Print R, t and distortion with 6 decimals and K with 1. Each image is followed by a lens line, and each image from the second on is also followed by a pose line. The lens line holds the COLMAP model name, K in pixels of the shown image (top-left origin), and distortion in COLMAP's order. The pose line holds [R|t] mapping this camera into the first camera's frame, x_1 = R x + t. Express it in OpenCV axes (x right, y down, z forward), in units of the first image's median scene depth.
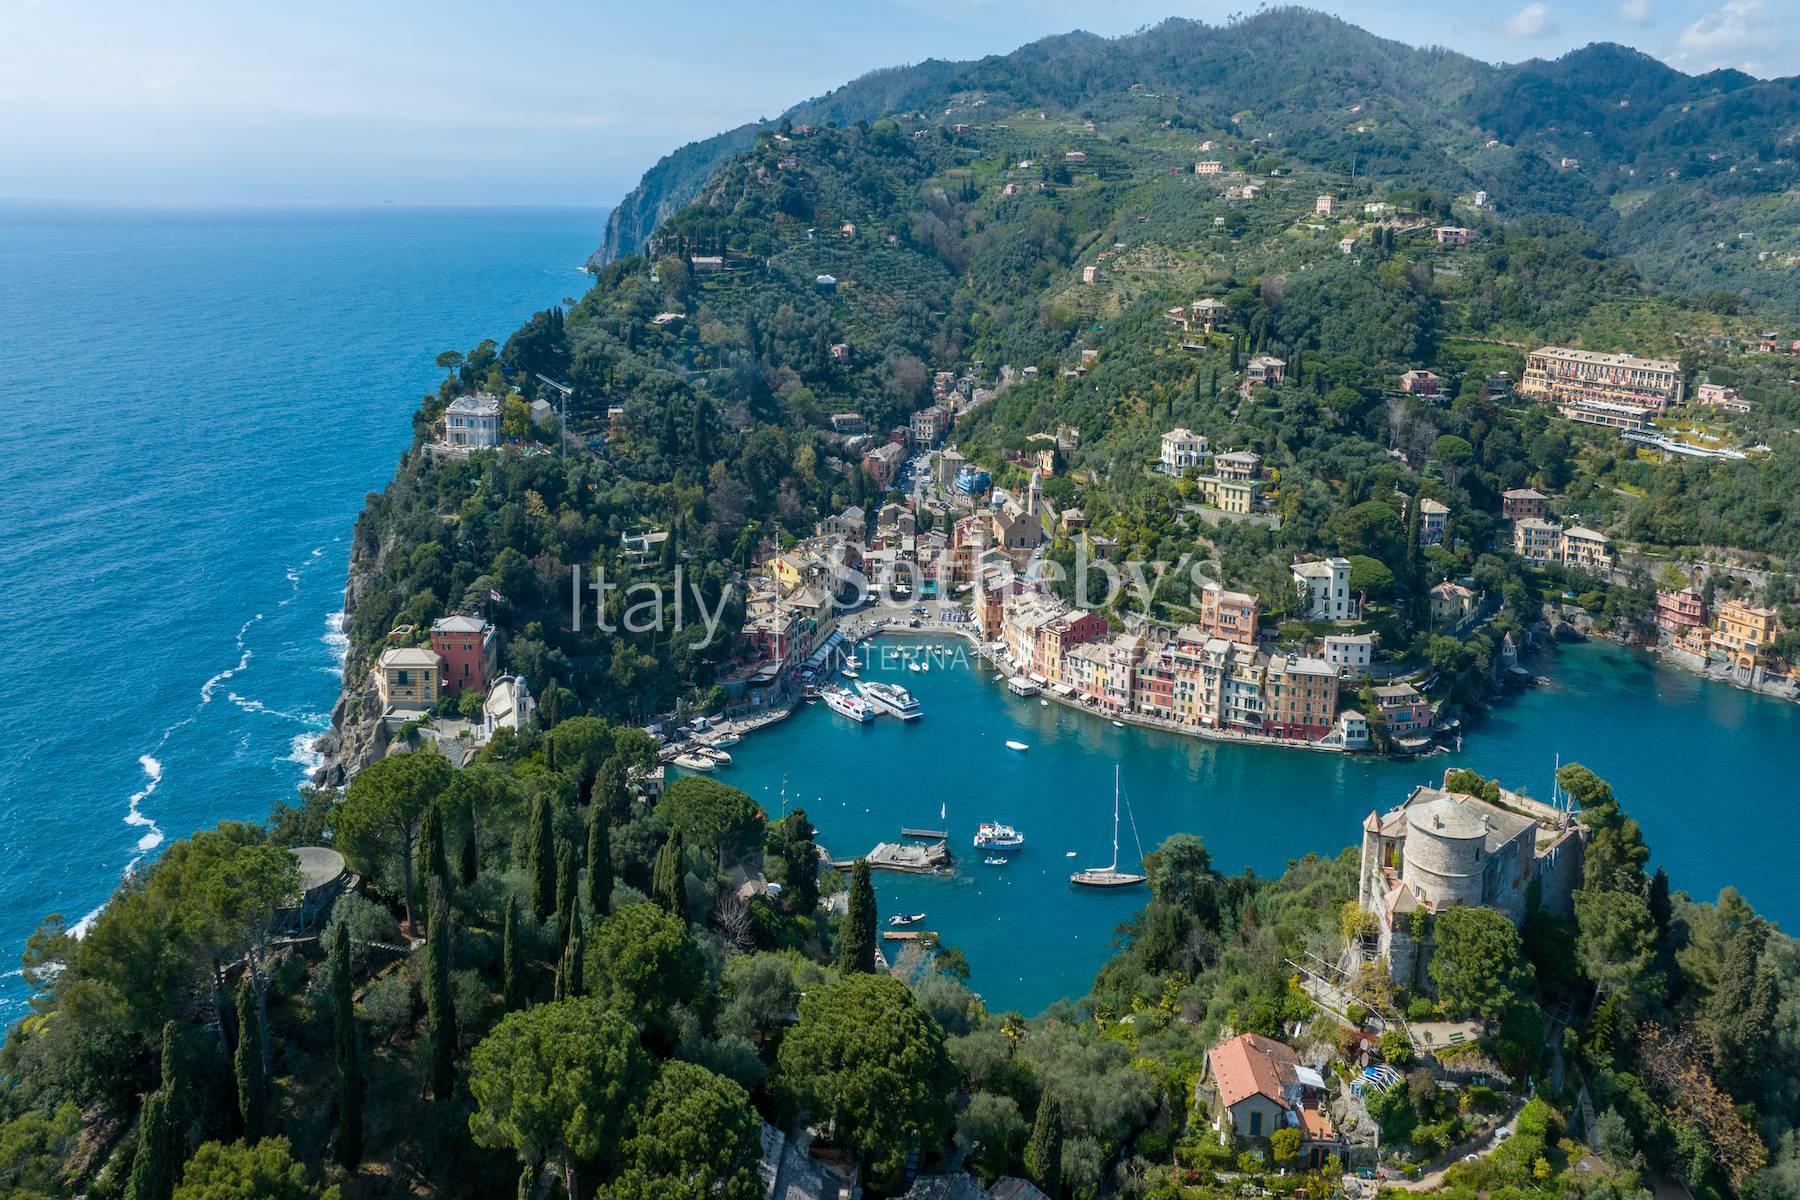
lens RADIAL K [[1395.6, 0, 880.2], [0, 1395.6, 392.5], [0, 0, 1]] dist [-0.012190, 0.003281]
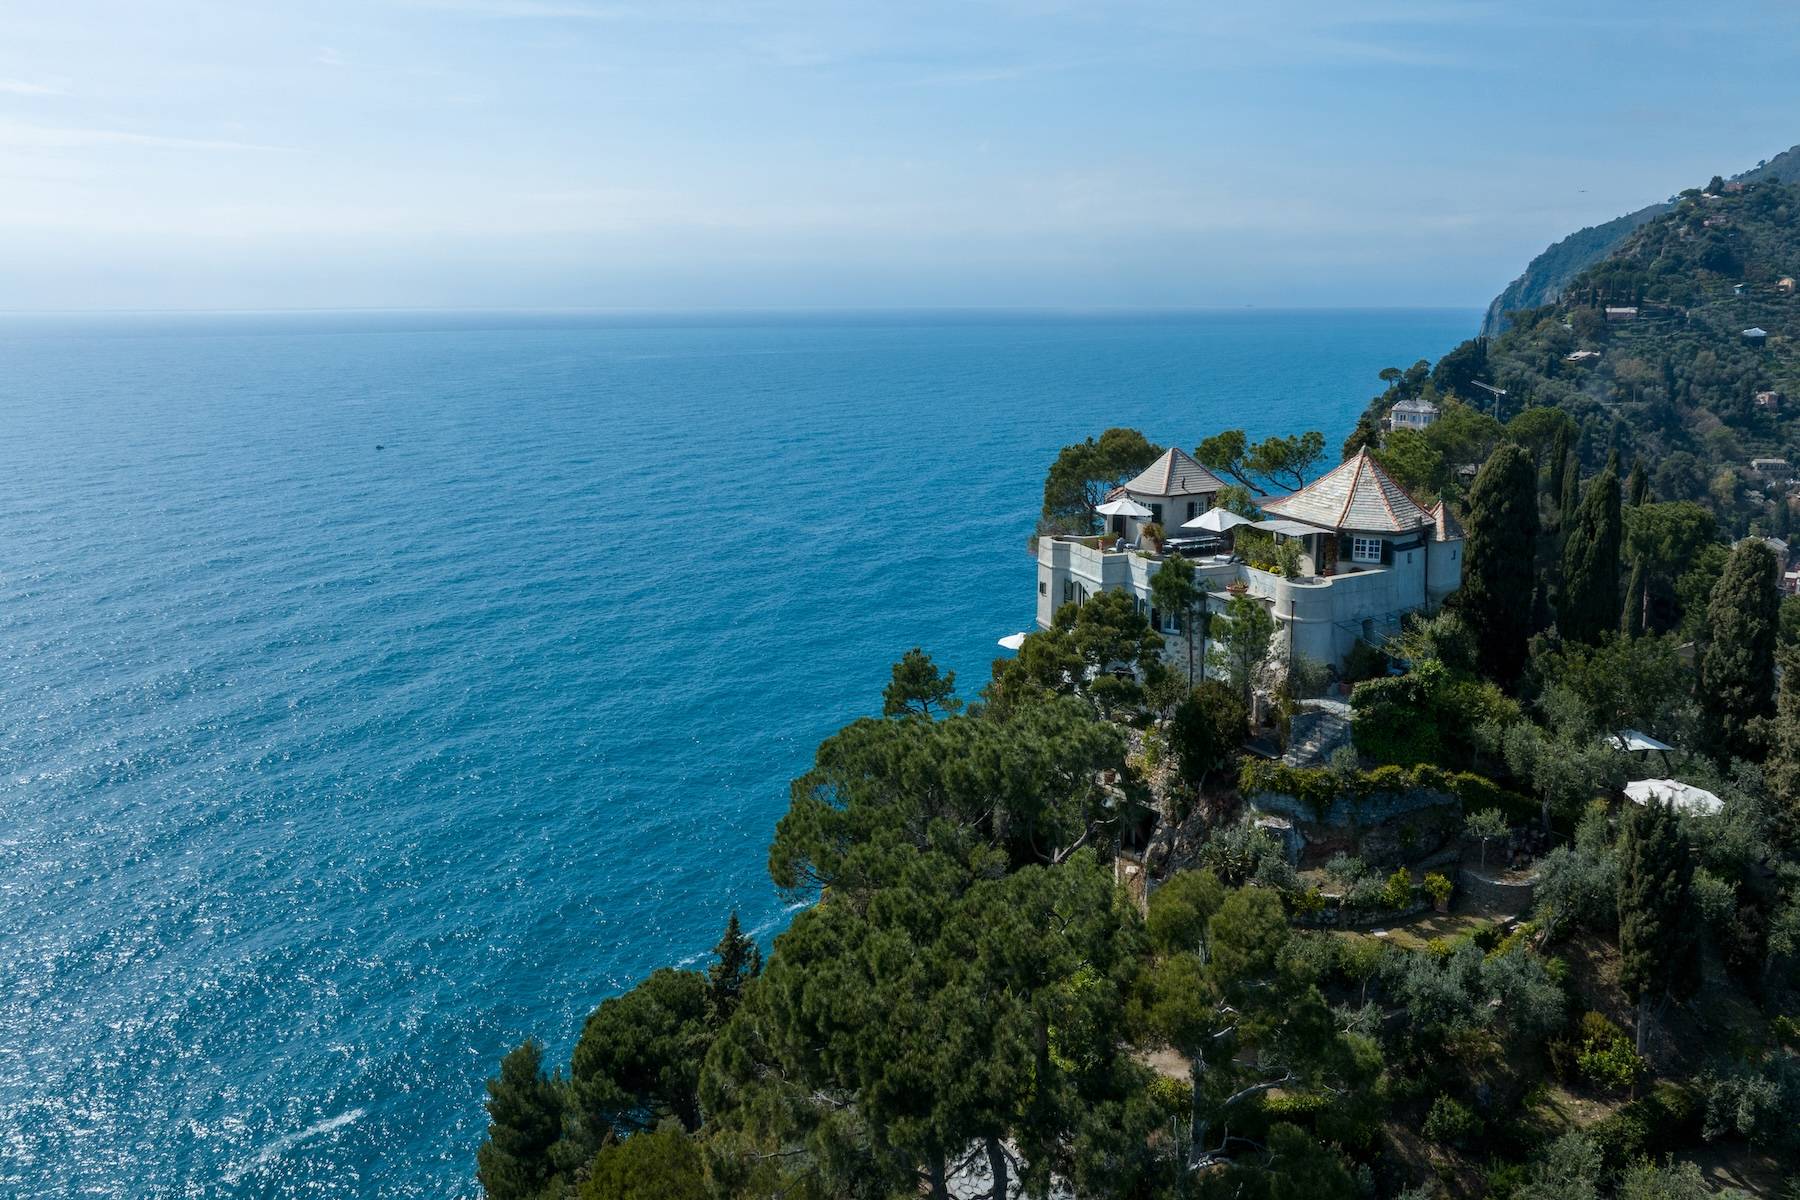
lens RADIAL K [[1296.5, 0, 899.2], [0, 1296.5, 525.0], [0, 0, 1]] dist [-0.088116, 0.123034]
pose [[0.817568, 0.076746, -0.570695, -0.008005], [-0.055735, 0.996972, 0.054225, 0.045677], [0.573129, -0.012525, 0.819370, -0.103244]]
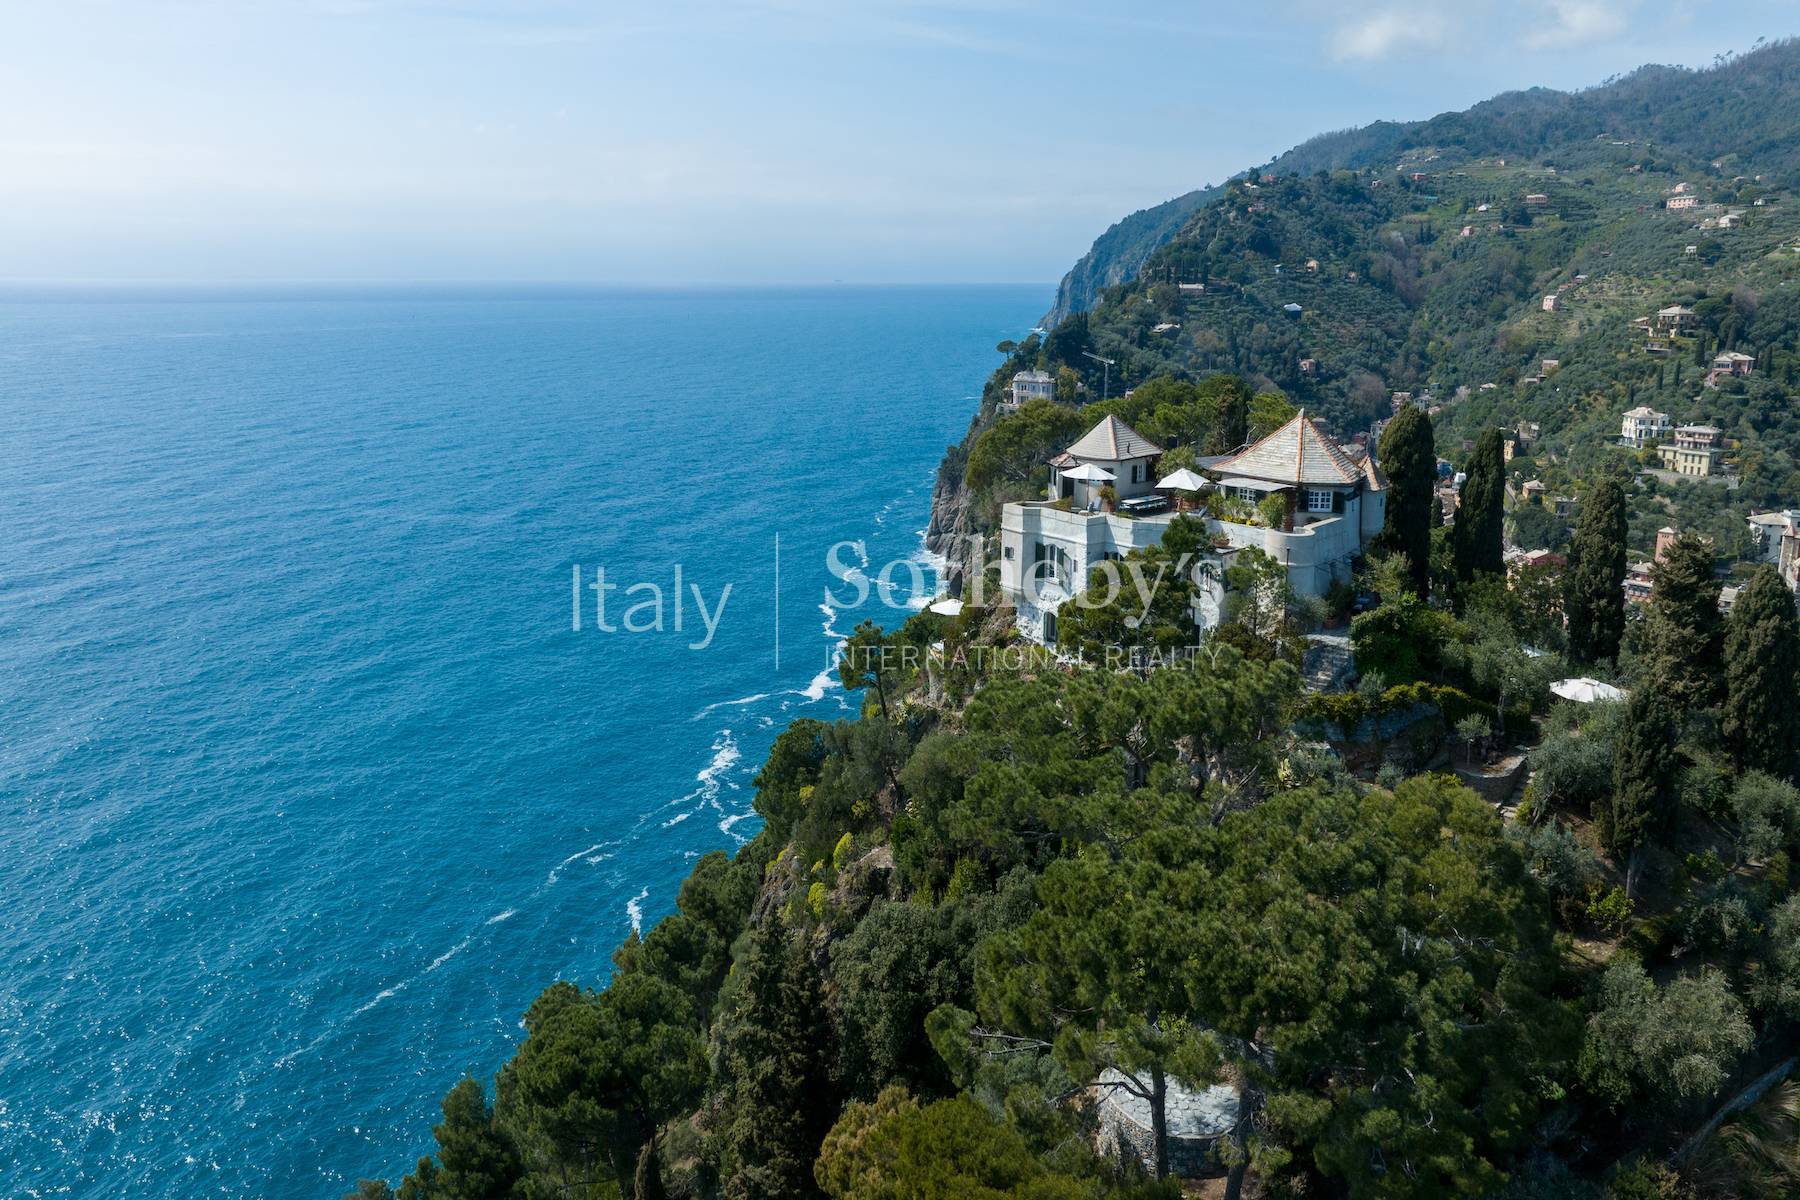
lens RADIAL K [[1309.5, 0, 900.0], [0, 1309.5, 513.5], [0, 0, 1]] dist [-0.044991, 0.057567]
pose [[0.954294, 0.038414, -0.296392, -0.027049], [-0.024810, 0.998465, 0.049526, 0.046800], [0.297839, -0.039909, 0.953781, -0.115056]]
